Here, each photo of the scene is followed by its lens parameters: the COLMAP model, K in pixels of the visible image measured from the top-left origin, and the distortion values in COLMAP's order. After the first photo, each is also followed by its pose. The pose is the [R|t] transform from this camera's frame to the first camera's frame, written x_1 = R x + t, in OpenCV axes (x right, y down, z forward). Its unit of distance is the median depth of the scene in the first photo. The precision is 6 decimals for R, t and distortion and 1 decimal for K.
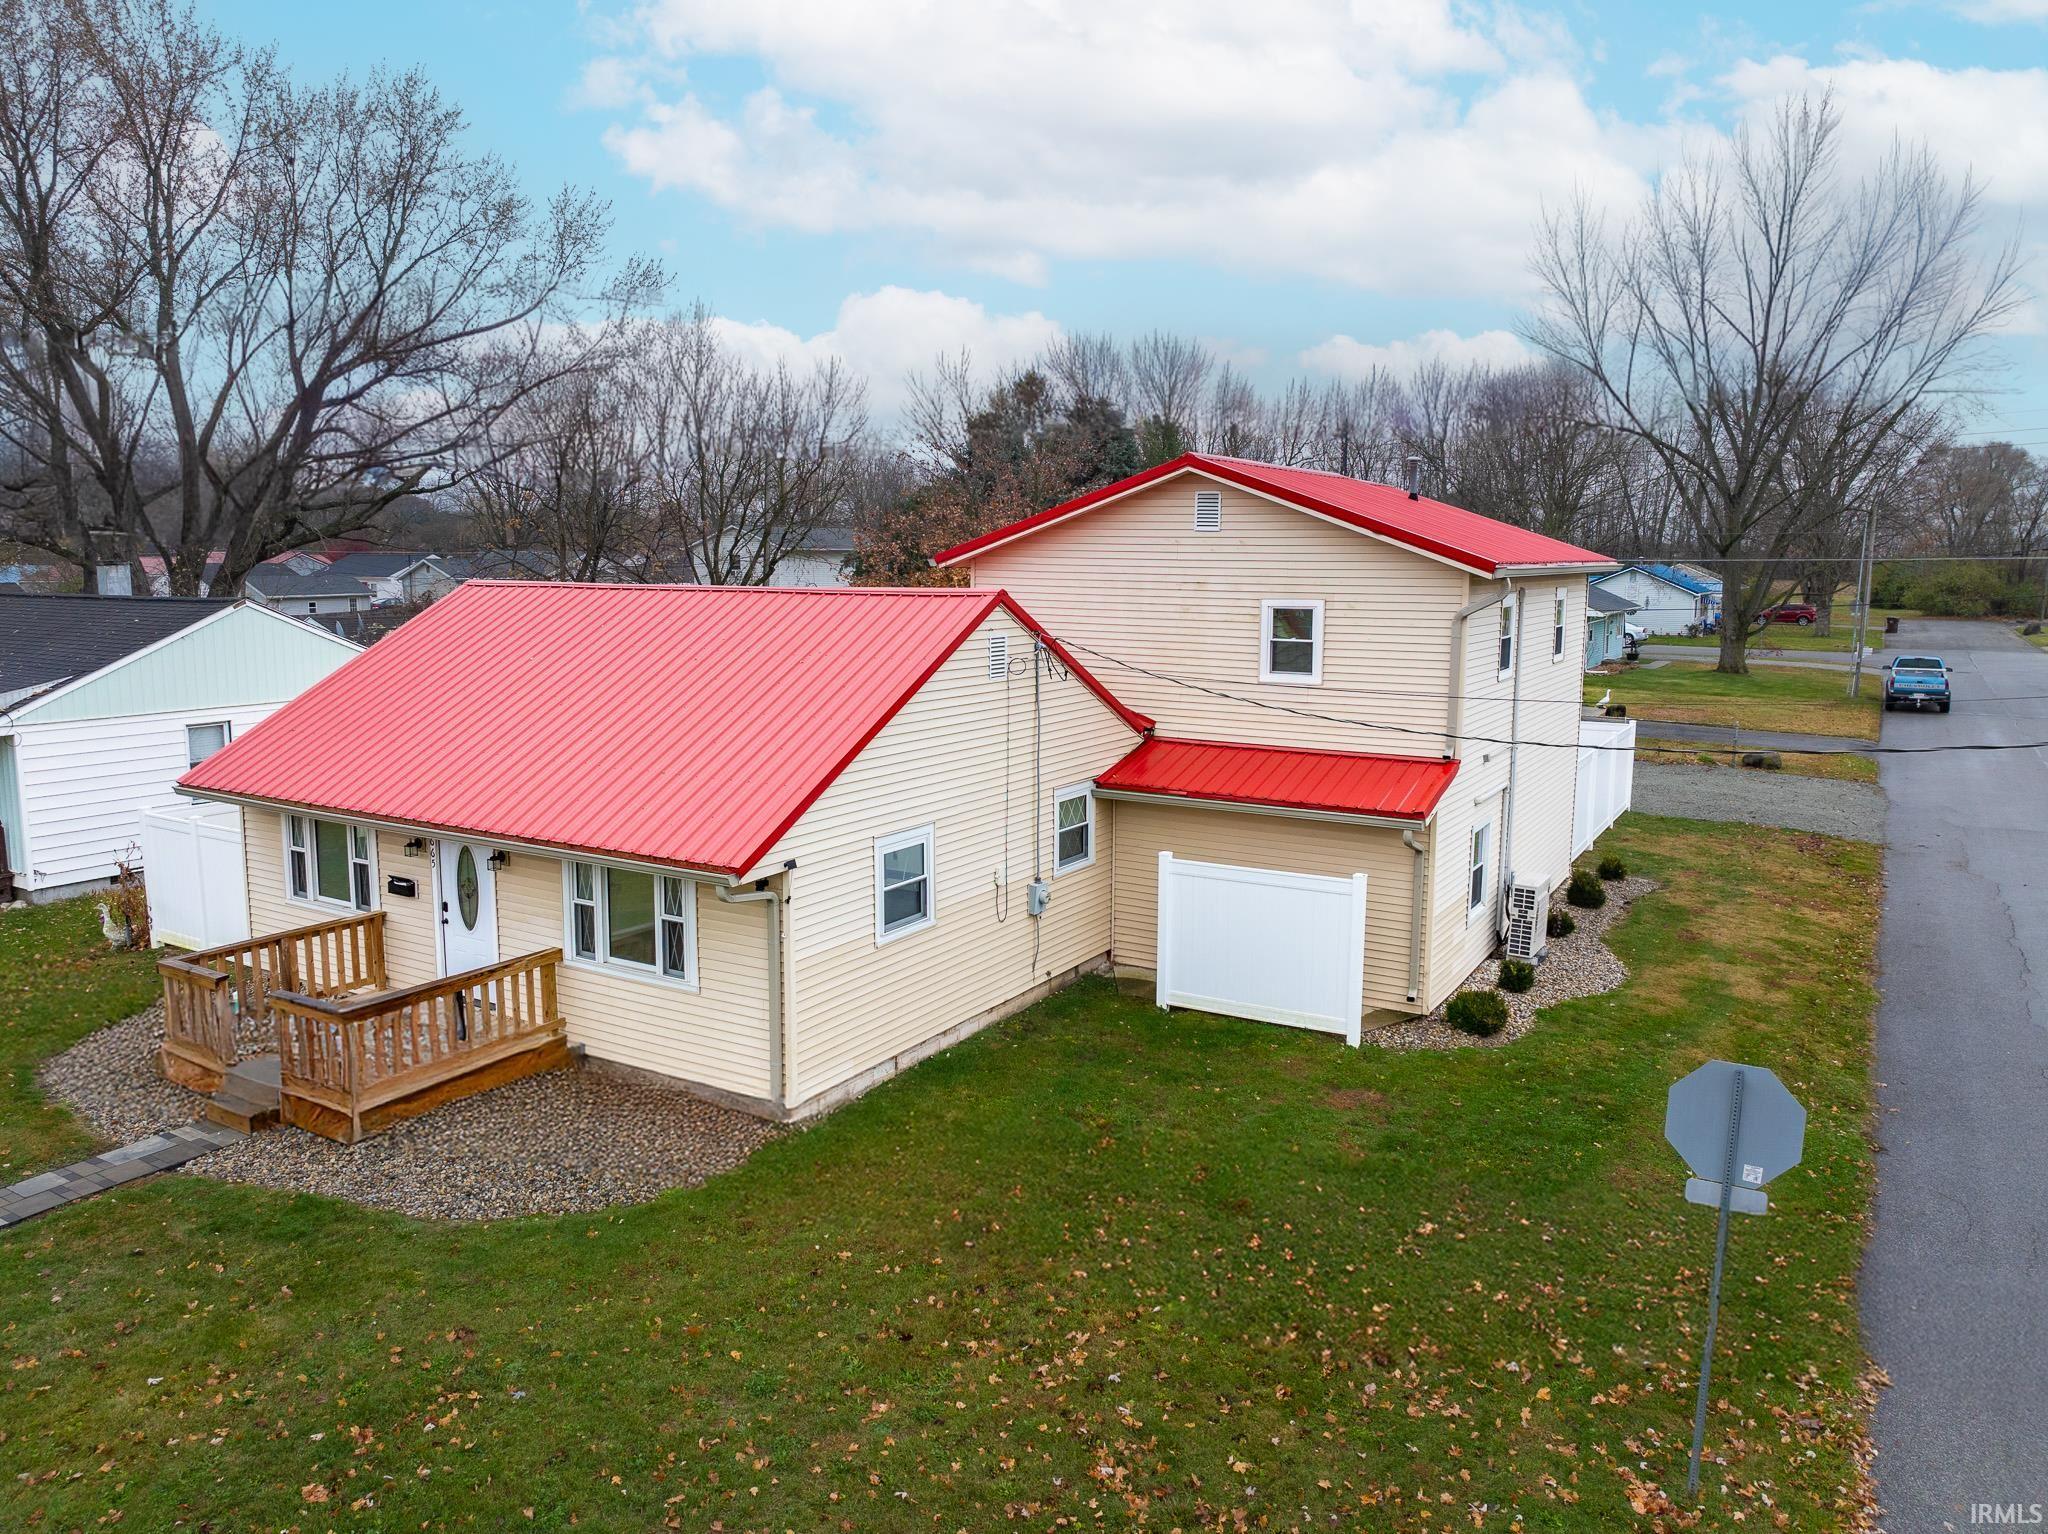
lens RADIAL K [[1446.9, 0, 1025.3], [0, 1446.9, 763.6], [0, 0, 1]] dist [-0.048504, 0.018921]
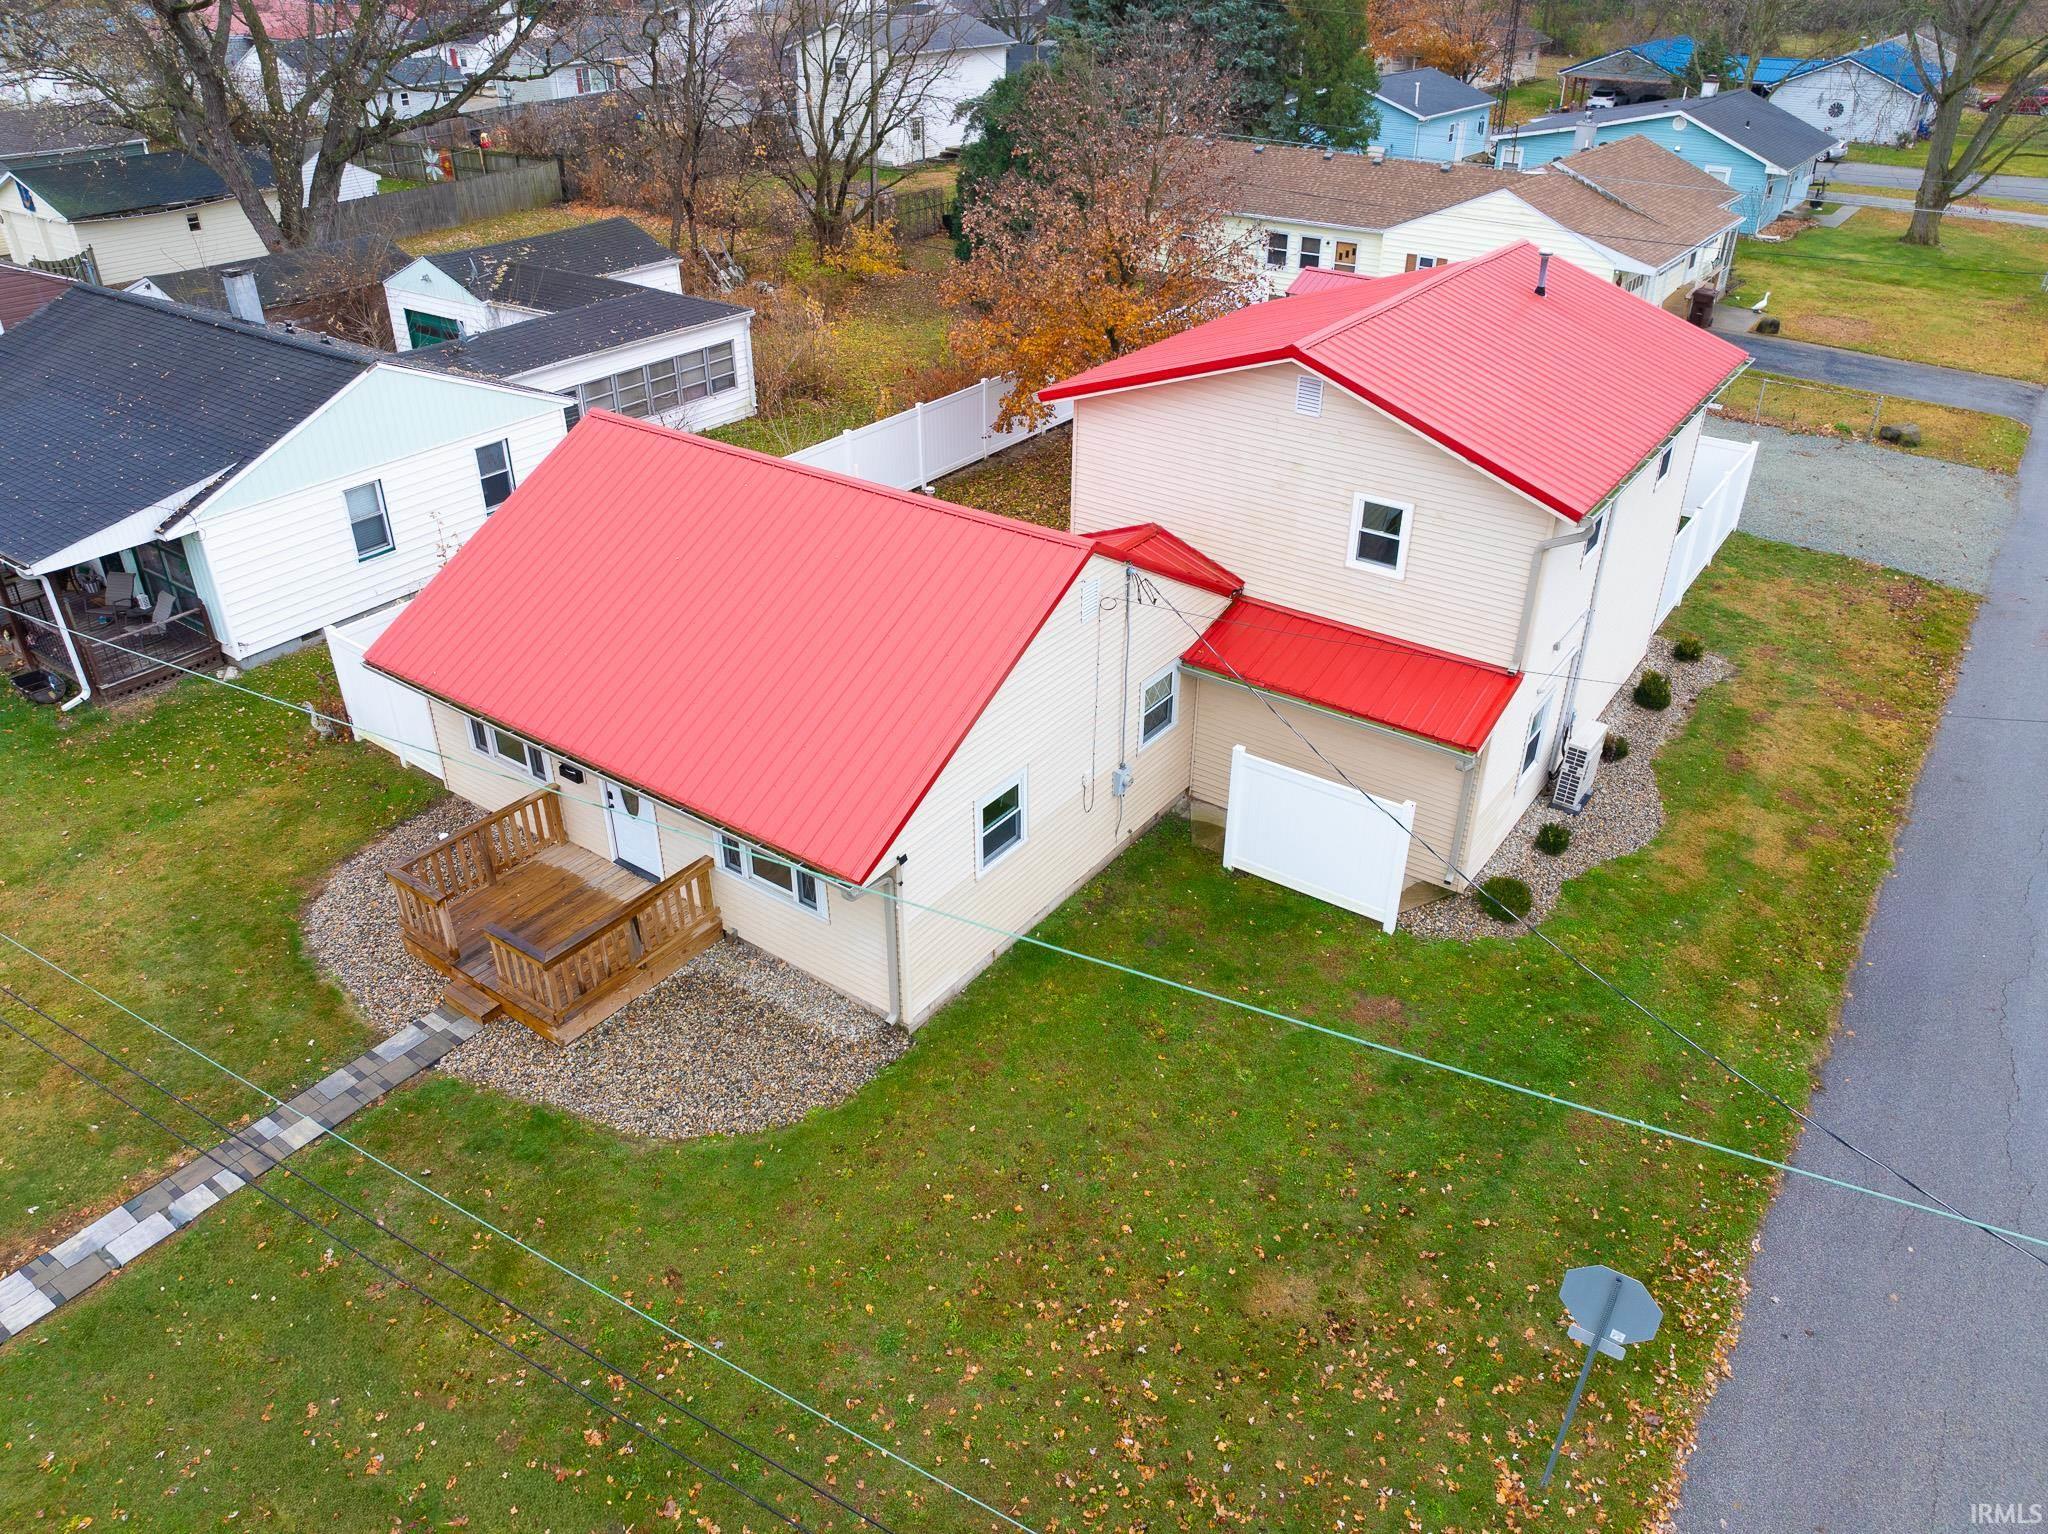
lens RADIAL K [[1447.2, 0, 1024.4], [0, 1447.2, 764.9], [0, 0, 1]] dist [-0.050516, 0.020746]
pose [[0.996341, 0.041833, -0.074530, 0.017603], [-0.010093, 0.923512, 0.383436, -0.376756], [0.084870, -0.381281, 0.920555, -0.038743]]
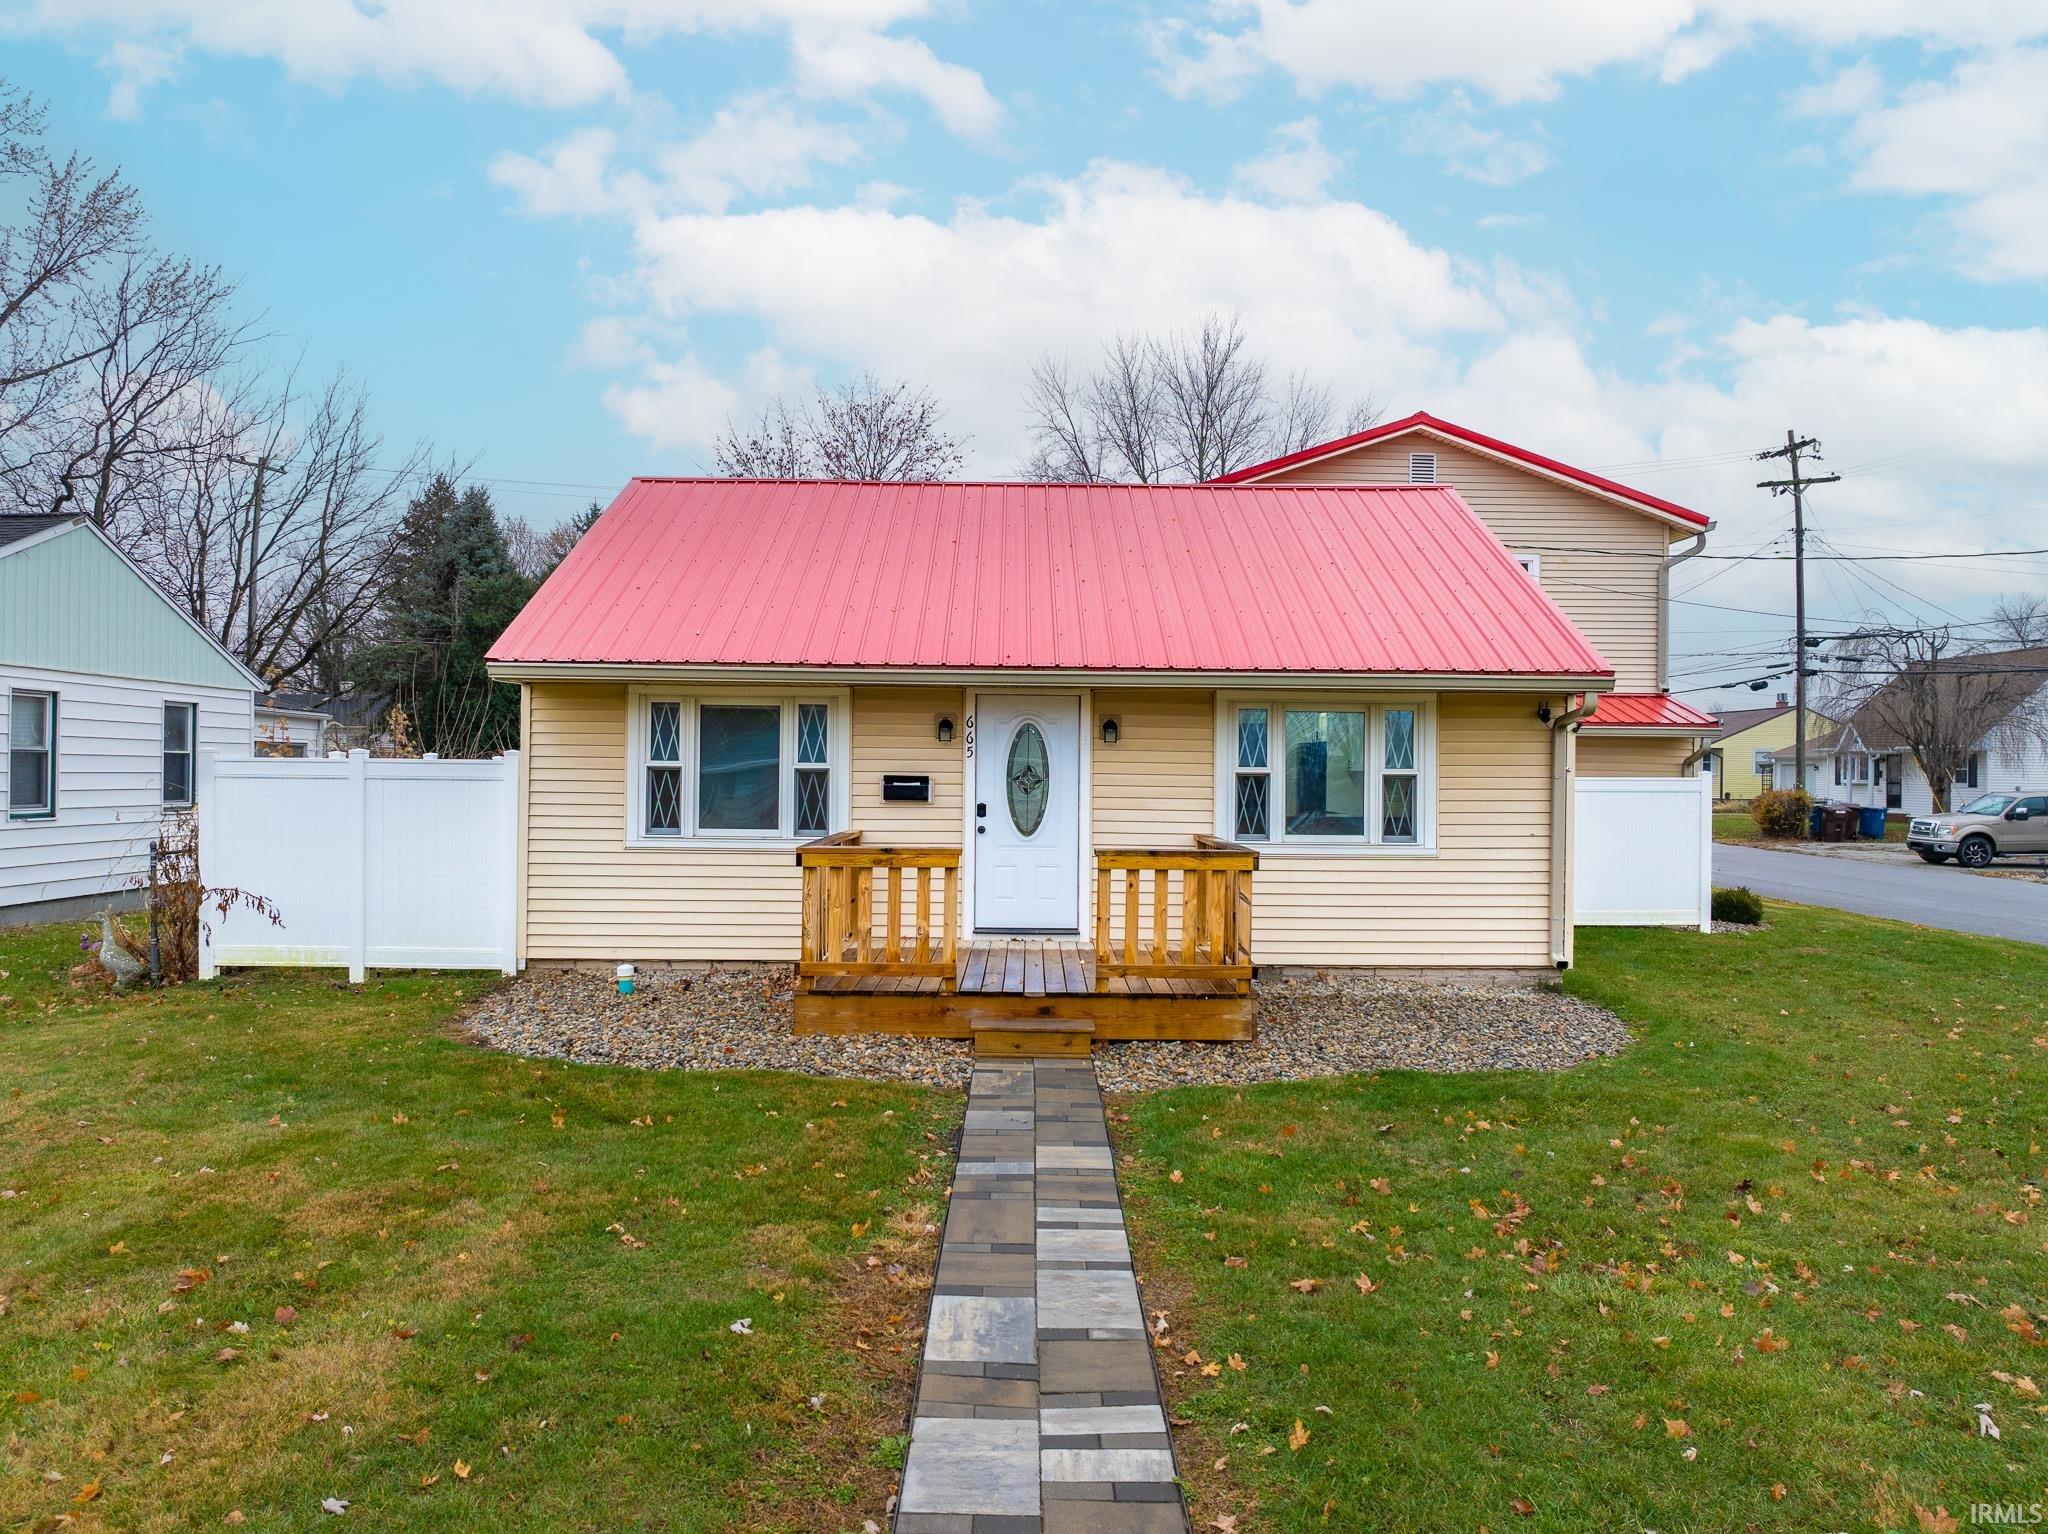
lens RADIAL K [[1446.9, 0, 1023.8], [0, 1446.9, 759.2], [0, 0, 1]] dist [-0.048504, 0.018921]
pose [[0.856944, 0.008155, 0.515345, -0.779113], [0.067544, 0.989475, -0.127975, 0.172825], [-0.510965, 0.144476, 0.847373, 0.342565]]
